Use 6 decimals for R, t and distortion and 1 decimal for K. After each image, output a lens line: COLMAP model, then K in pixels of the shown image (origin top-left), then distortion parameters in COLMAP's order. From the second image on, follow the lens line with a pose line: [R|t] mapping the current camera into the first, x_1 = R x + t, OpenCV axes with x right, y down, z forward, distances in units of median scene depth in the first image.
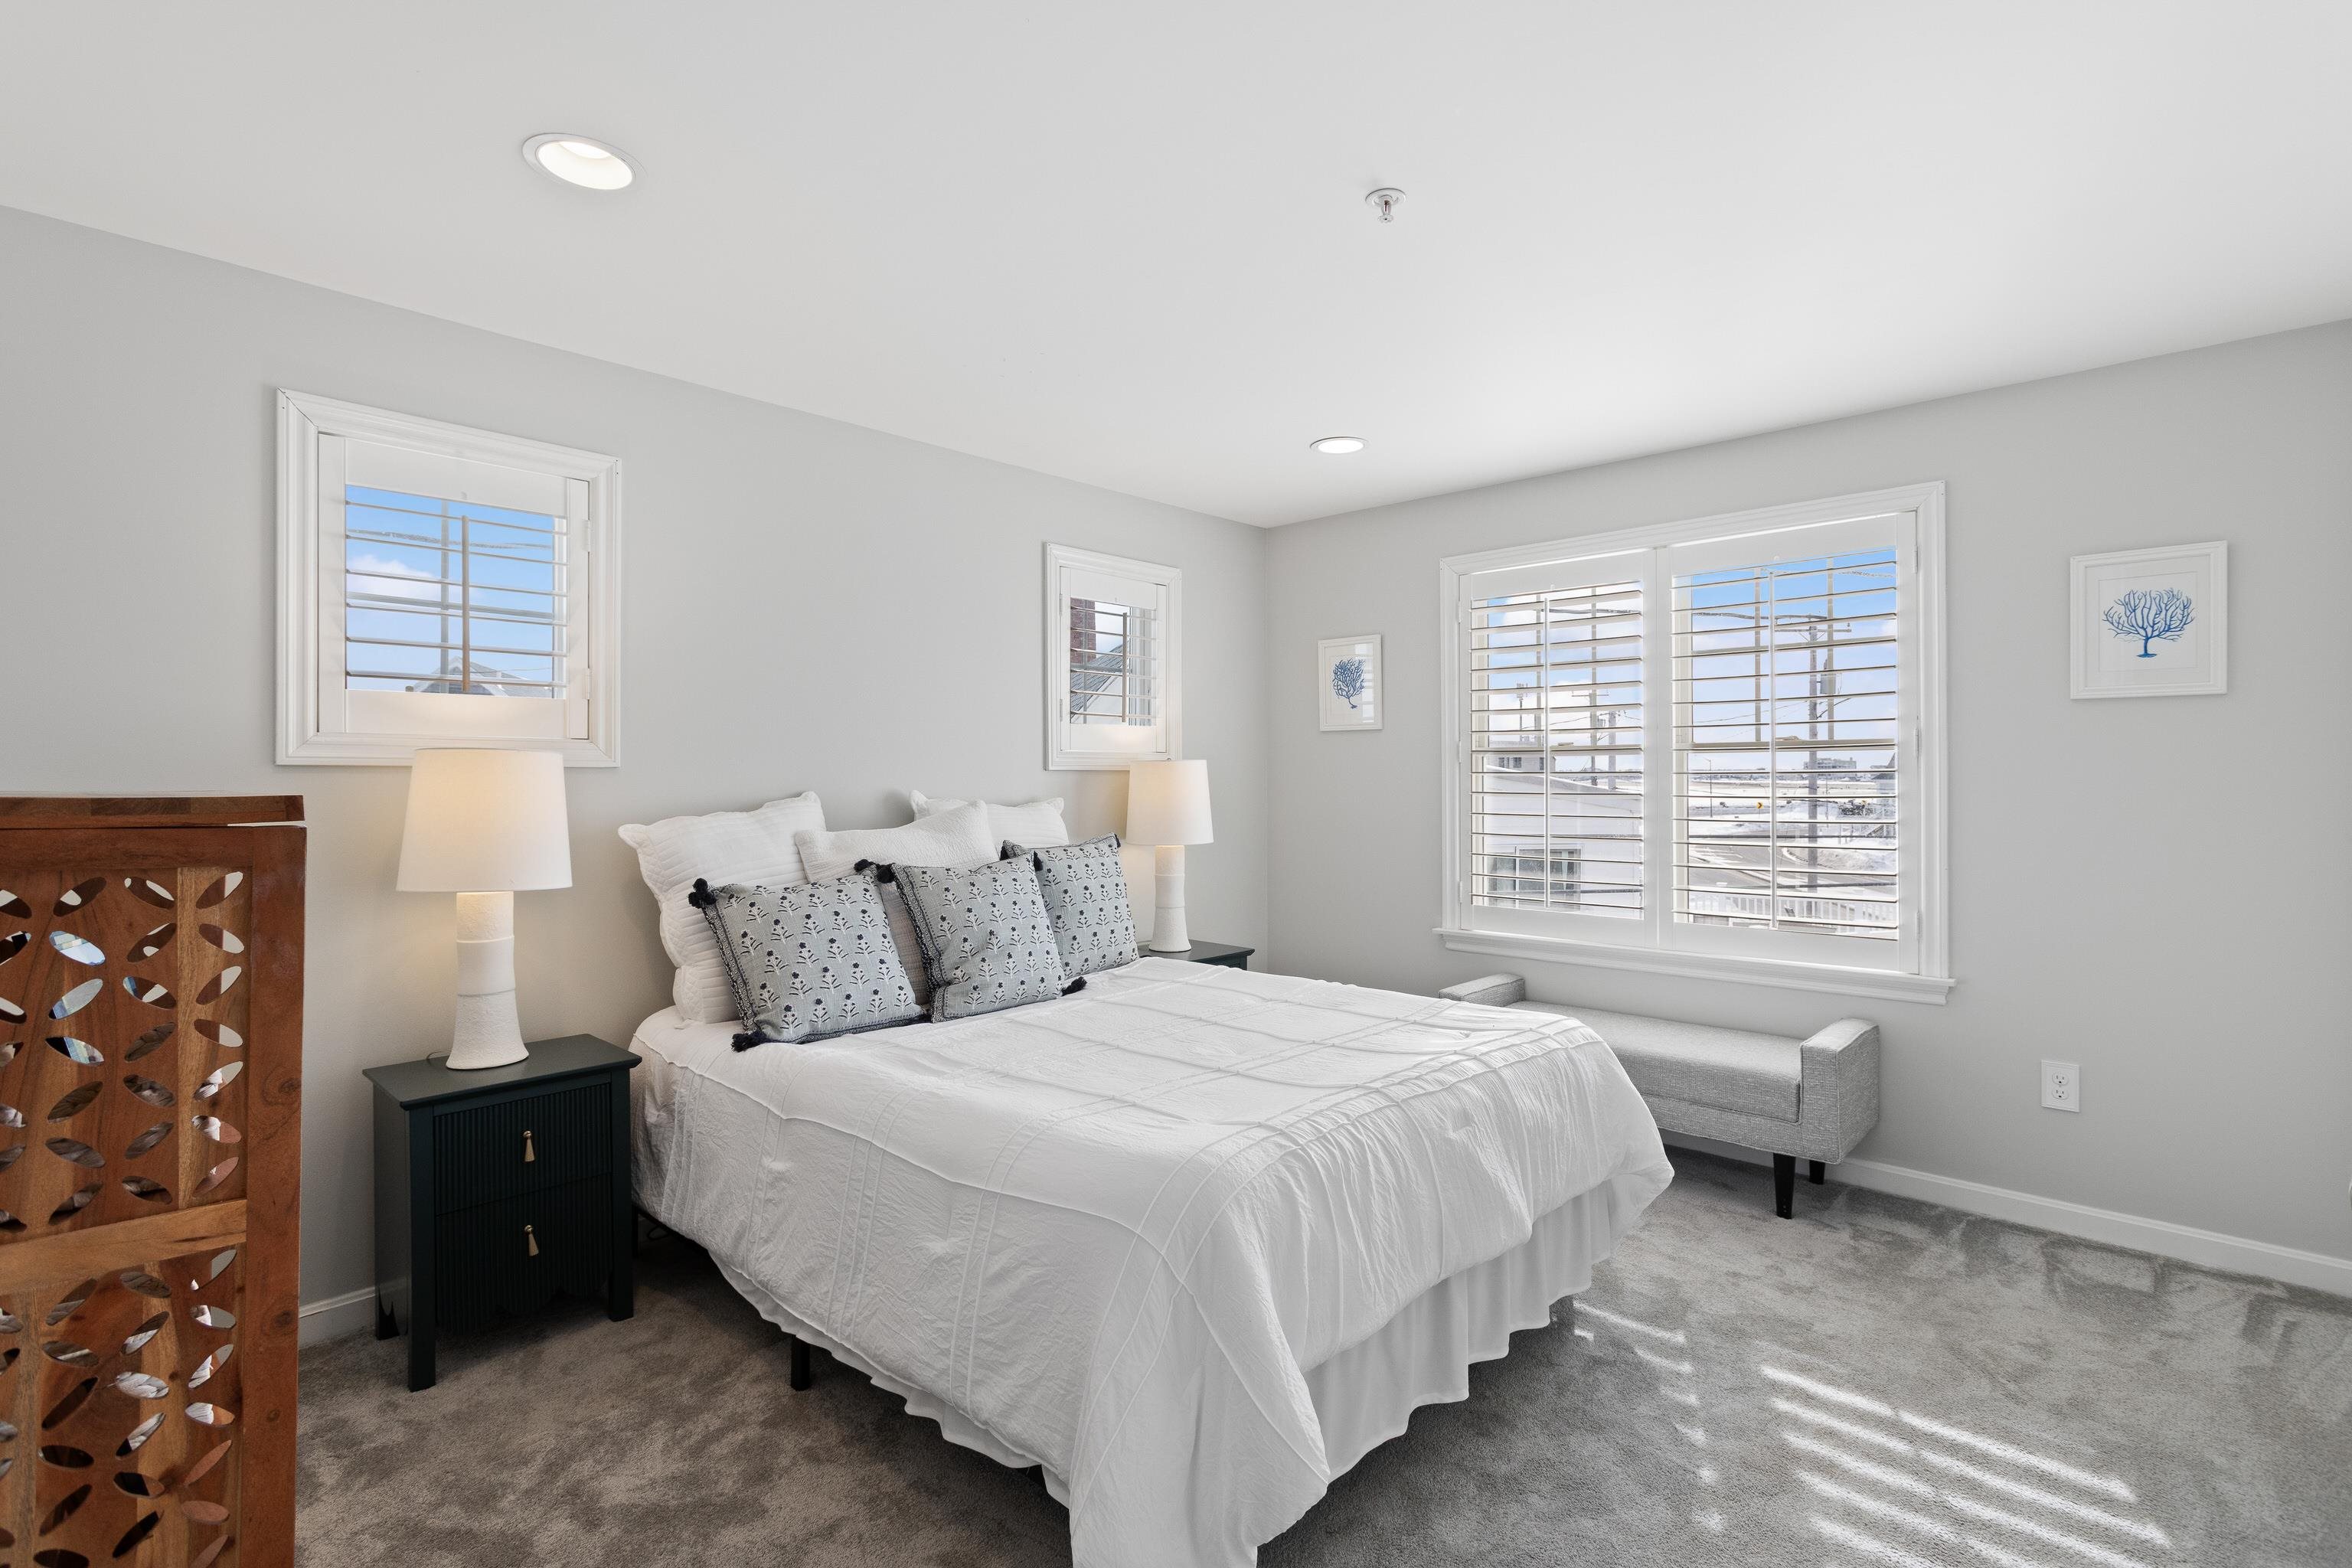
lens RADIAL K [[1081.9, 0, 1157.7], [0, 1081.9, 771.6], [0, 0, 1]] dist [-0.021590, -0.000063]
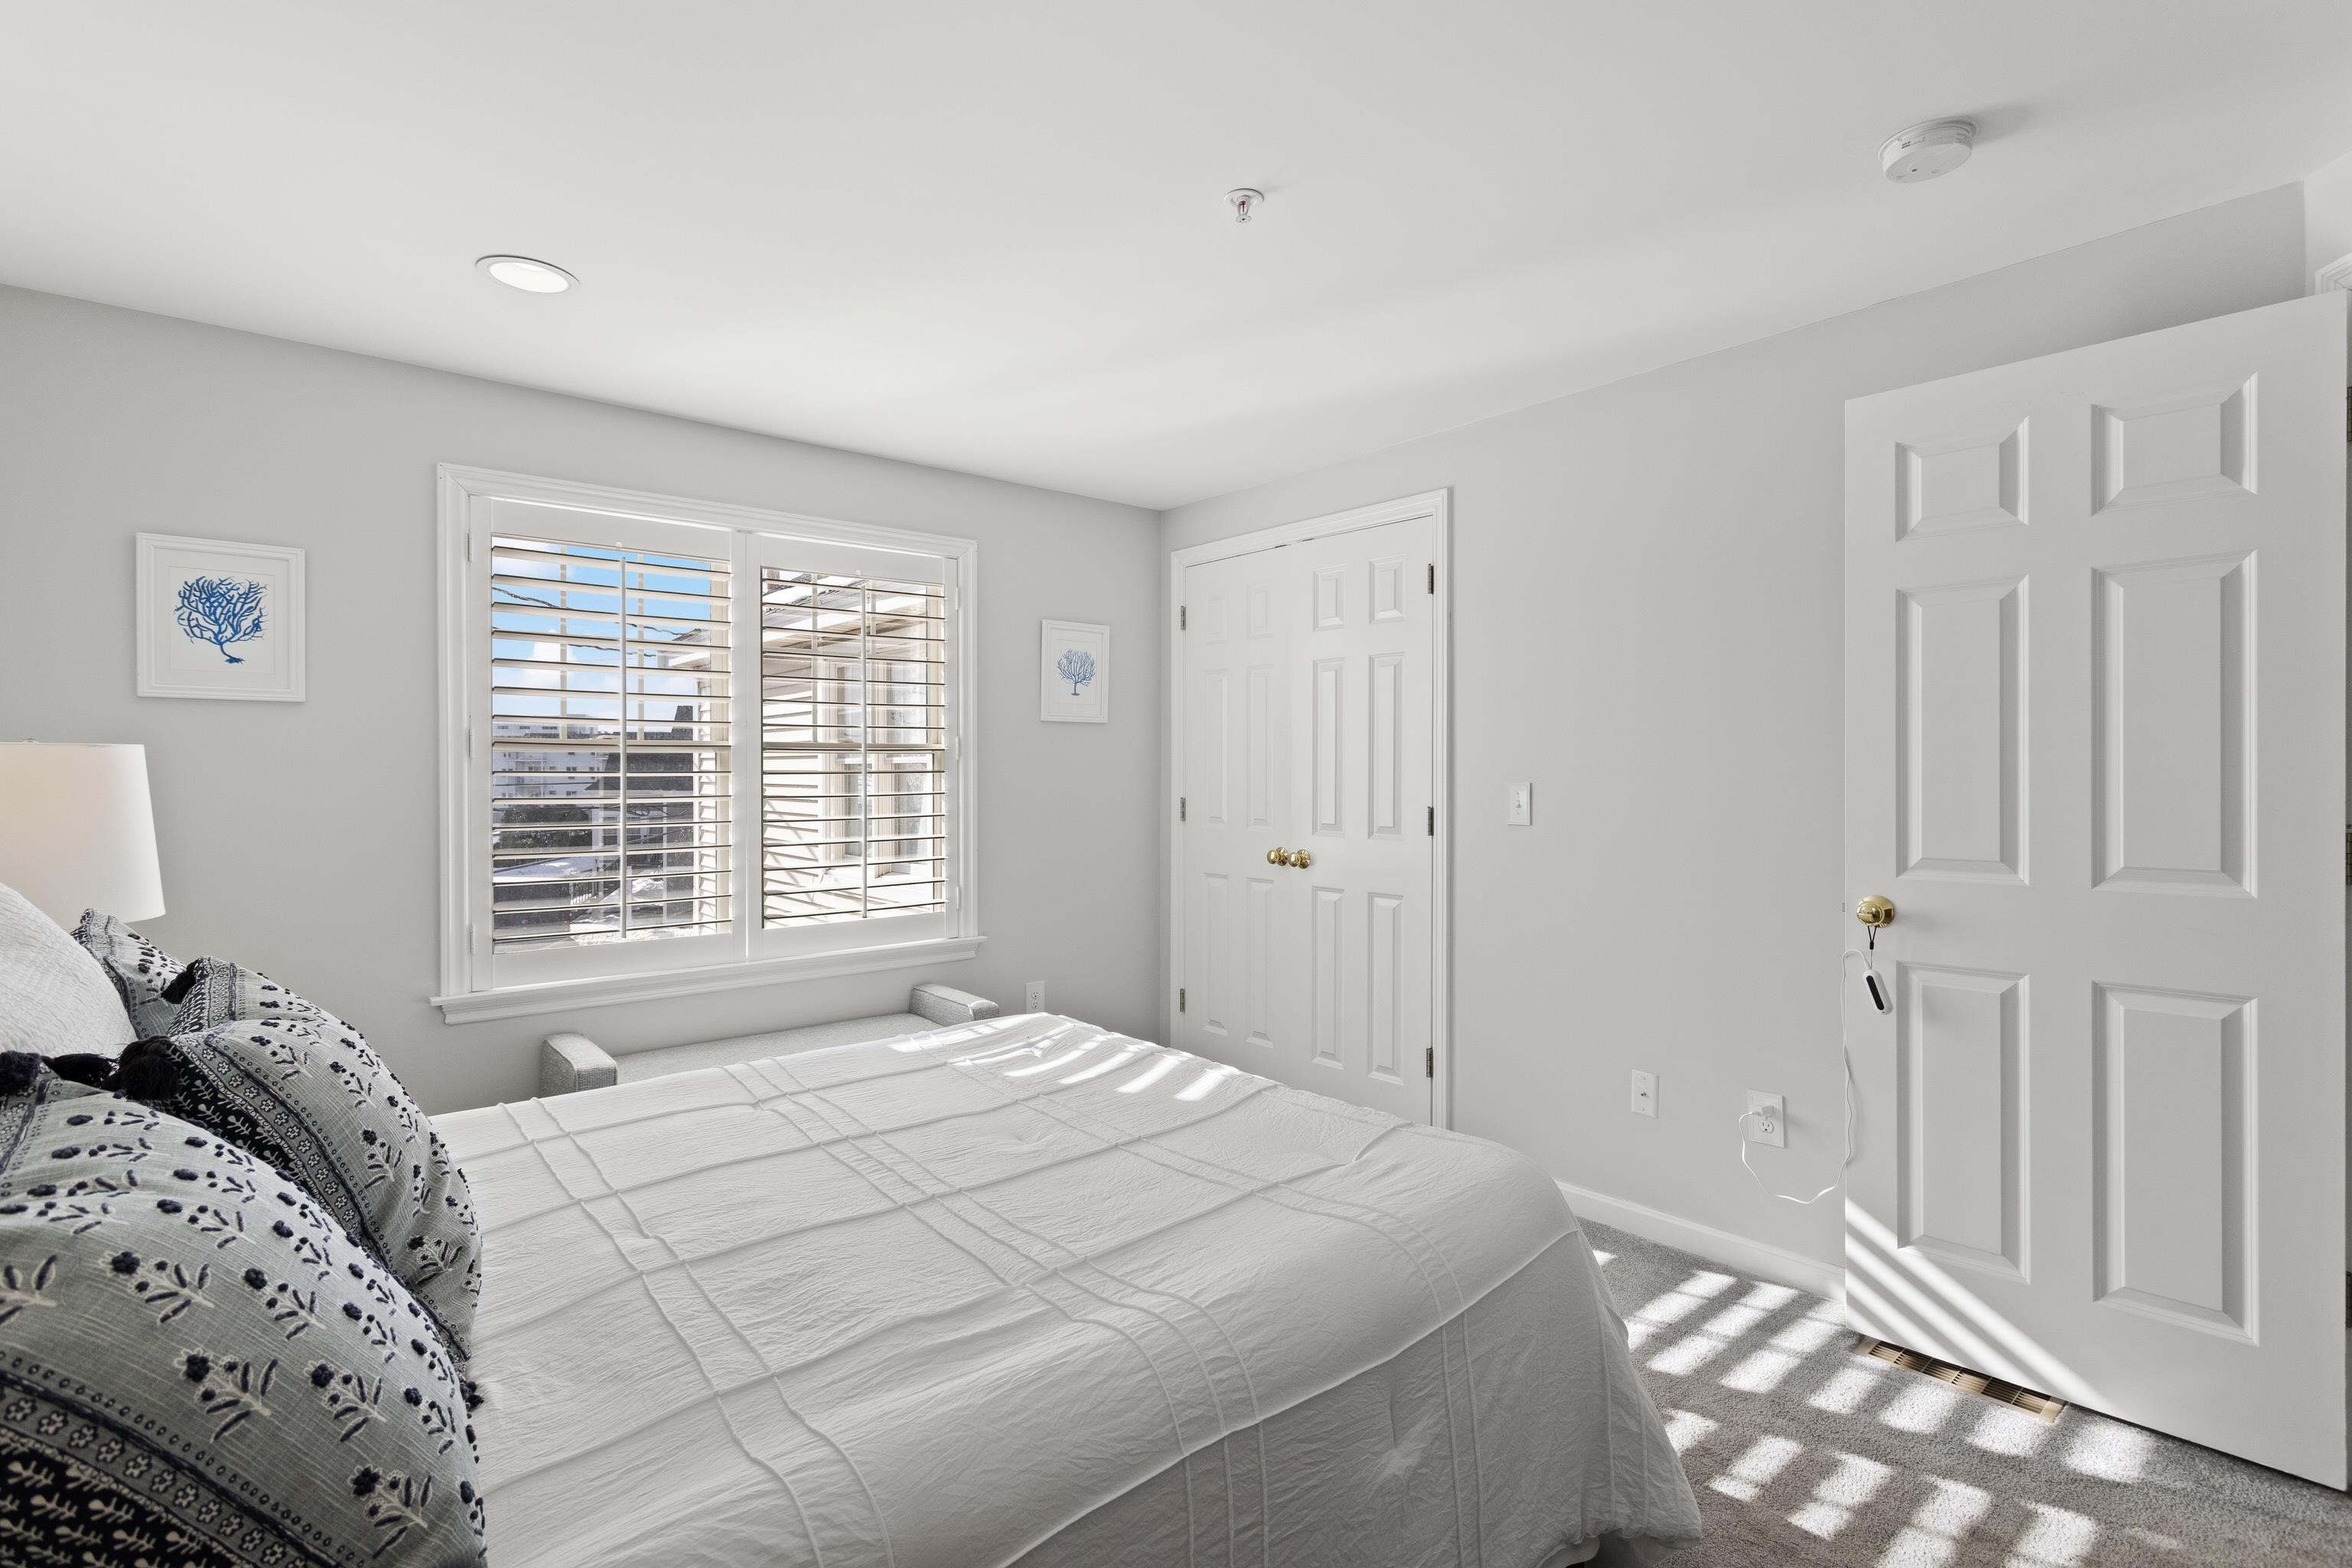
lens RADIAL K [[1117.4, 0, 1169.3], [0, 1117.4, 775.2], [0, 0, 1]] dist [-0.004163, 0.002072]
pose [[0.111750, 0.000765, 0.993736, -0.531620], [-0.002536, 0.999997, -0.000484, 0.003126], [-0.993733, -0.002466, 0.111751, 0.613302]]
